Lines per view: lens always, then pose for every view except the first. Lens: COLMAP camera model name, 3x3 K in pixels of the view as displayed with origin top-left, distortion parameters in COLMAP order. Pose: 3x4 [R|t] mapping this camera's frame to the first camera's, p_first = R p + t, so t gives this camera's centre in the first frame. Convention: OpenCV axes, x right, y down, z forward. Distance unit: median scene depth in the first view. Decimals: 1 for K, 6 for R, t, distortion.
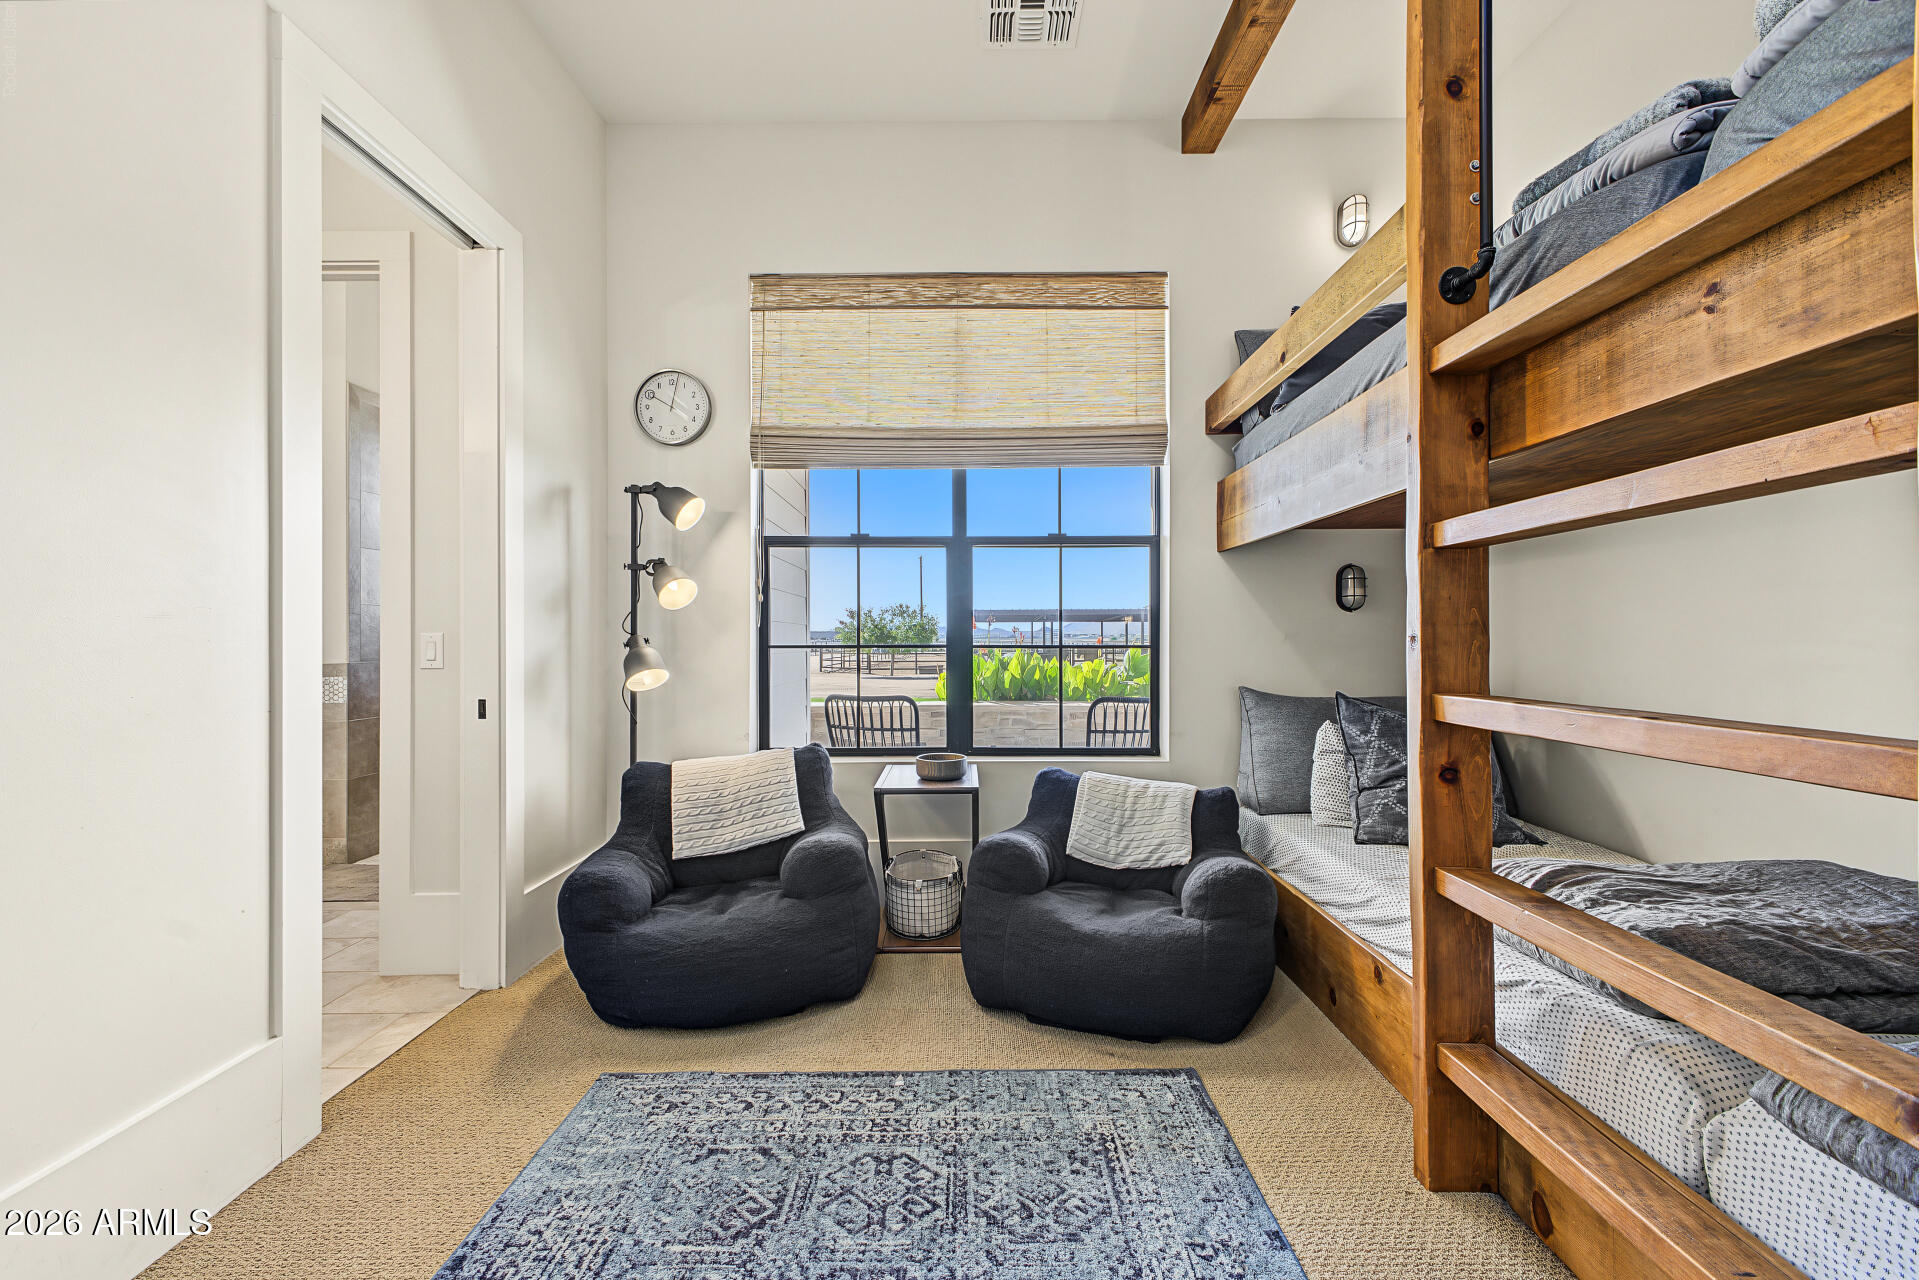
lens RADIAL K [[754.4, 0, 957.0], [0, 754.4, 629.5], [0, 0, 1]] dist [0.021833, -0.009817]
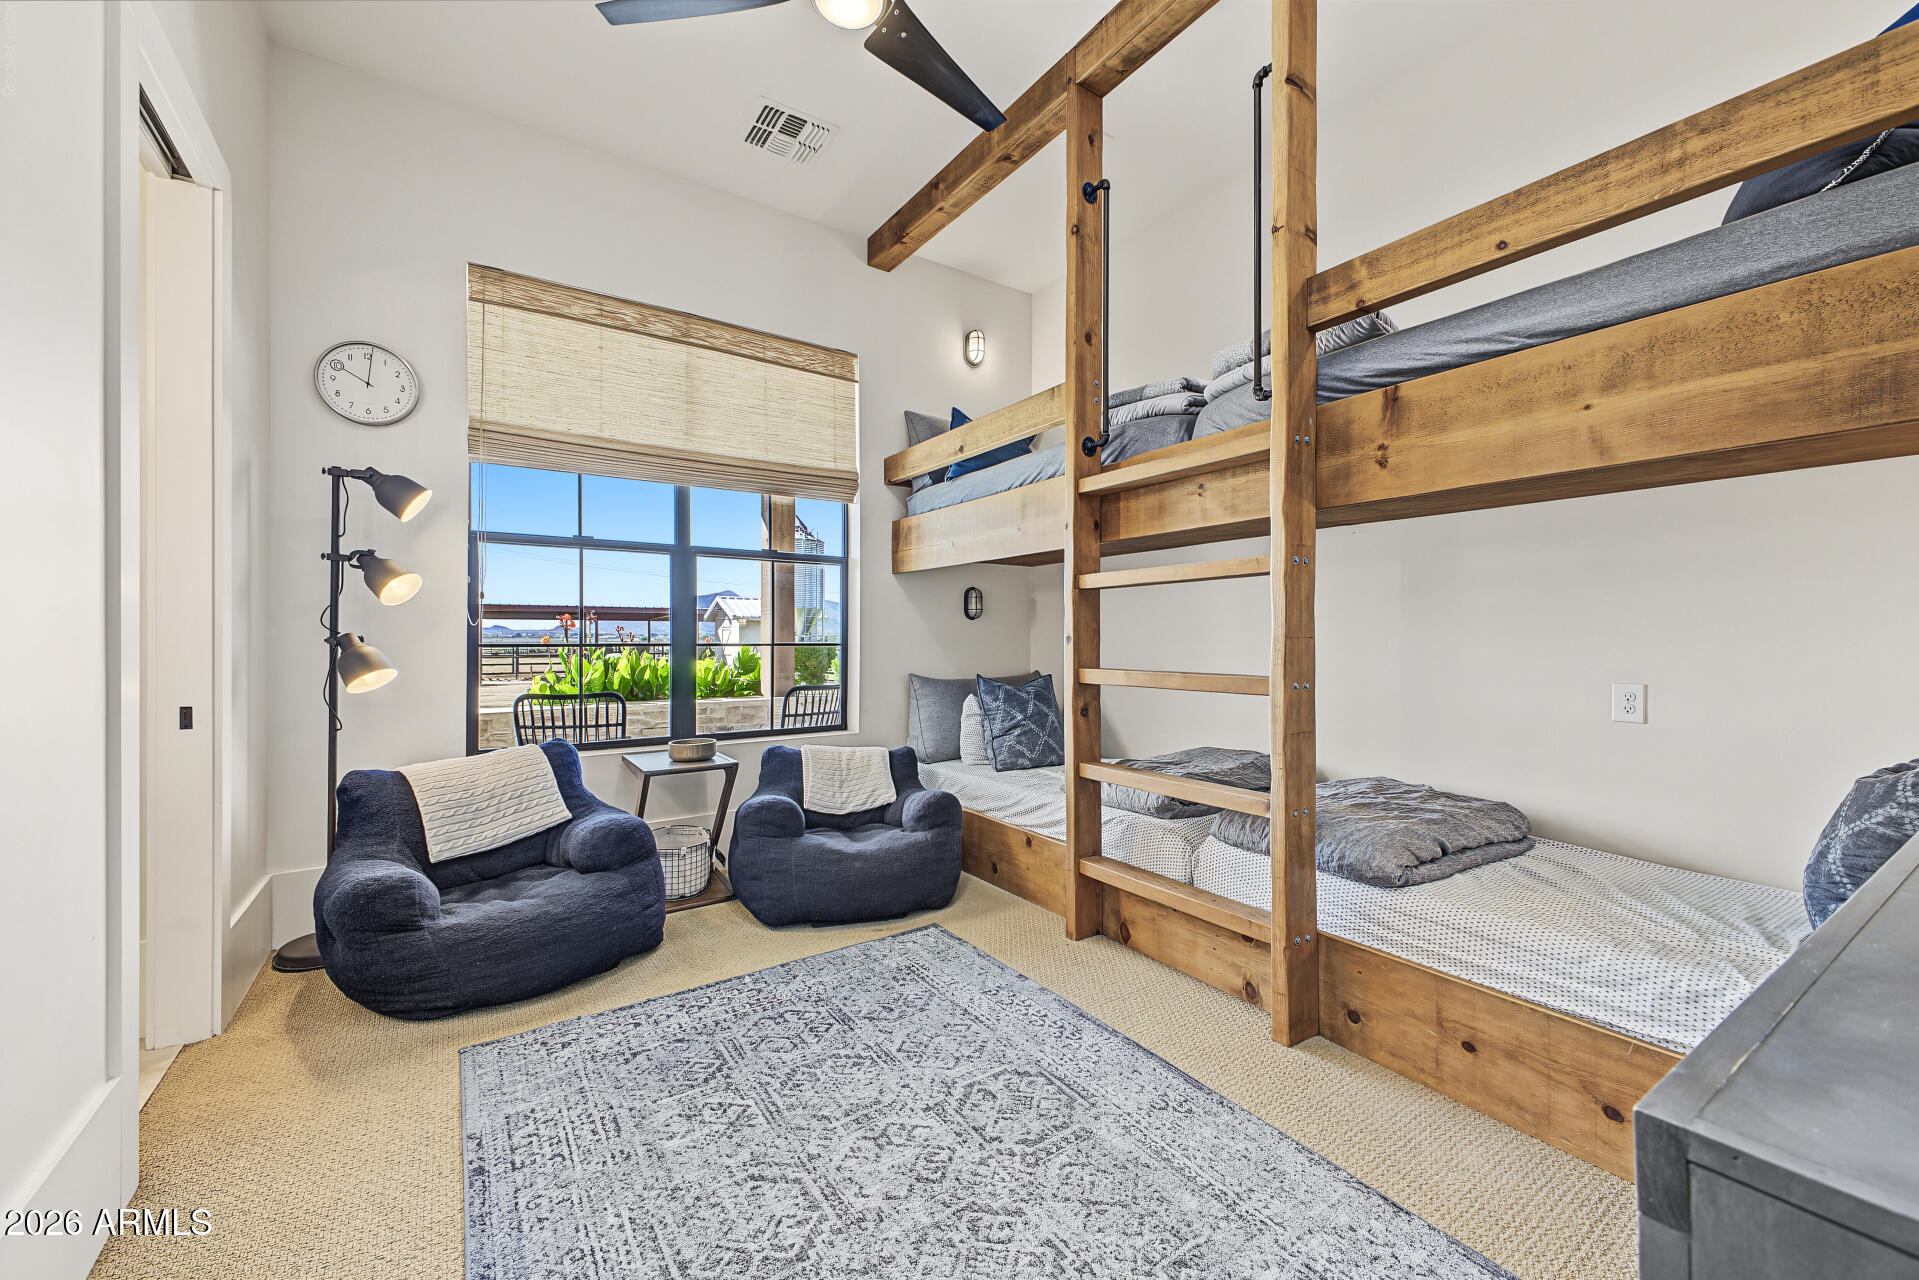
lens RADIAL K [[754.4, 0, 957.0], [0, 754.4, 629.5], [0, 0, 1]] dist [0.021833, -0.009817]
pose [[0.825320, 0.009305, 0.564589, -0.368167], [-0.009001, 0.999954, -0.003322, -0.000504], [-0.564594, -0.002340, 0.825365, -0.190557]]
